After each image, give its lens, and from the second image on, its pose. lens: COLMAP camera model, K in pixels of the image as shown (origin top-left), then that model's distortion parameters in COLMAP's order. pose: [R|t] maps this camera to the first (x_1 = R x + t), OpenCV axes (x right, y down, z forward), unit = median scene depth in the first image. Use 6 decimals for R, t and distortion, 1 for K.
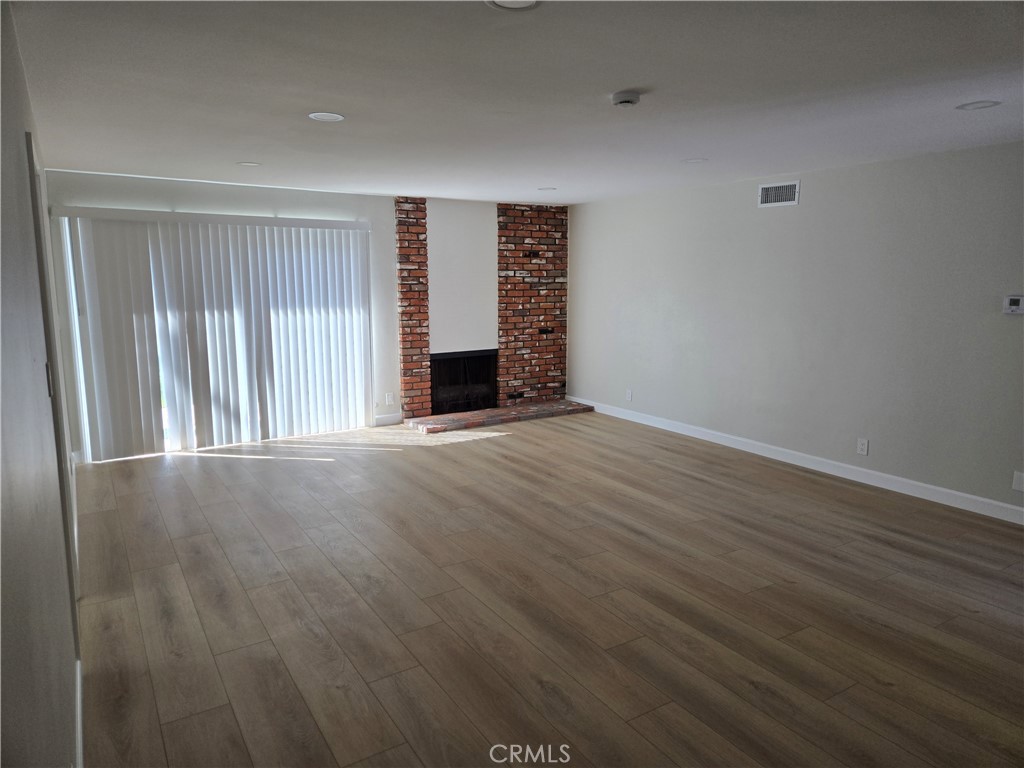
lens RADIAL K [[685.4, 0, 515.5], [0, 685.4, 384.1], [0, 0, 1]] dist [0.077665, -0.060583]
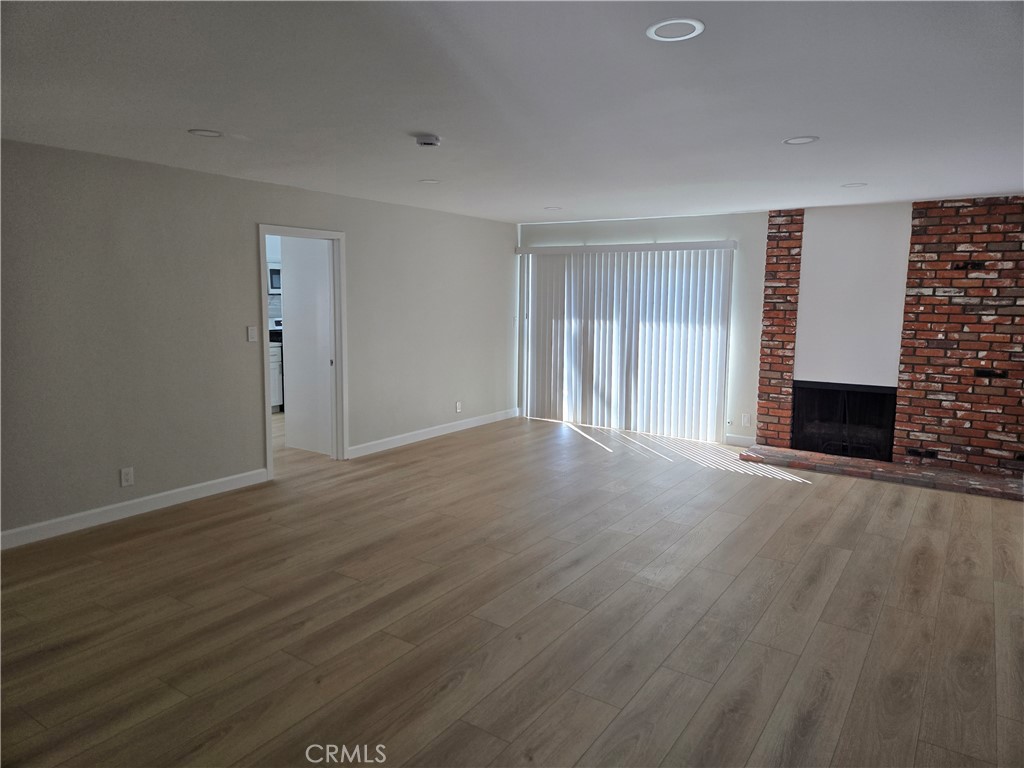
lens RADIAL K [[689.0, 0, 503.6], [0, 689.0, 381.1], [0, 0, 1]] dist [0.074508, -0.057725]
pose [[0.386124, 0.124796, -0.913966, 0.541492], [-0.157597, 0.985164, 0.067938, -0.042955], [0.908885, 0.117806, 0.400062, 0.277590]]
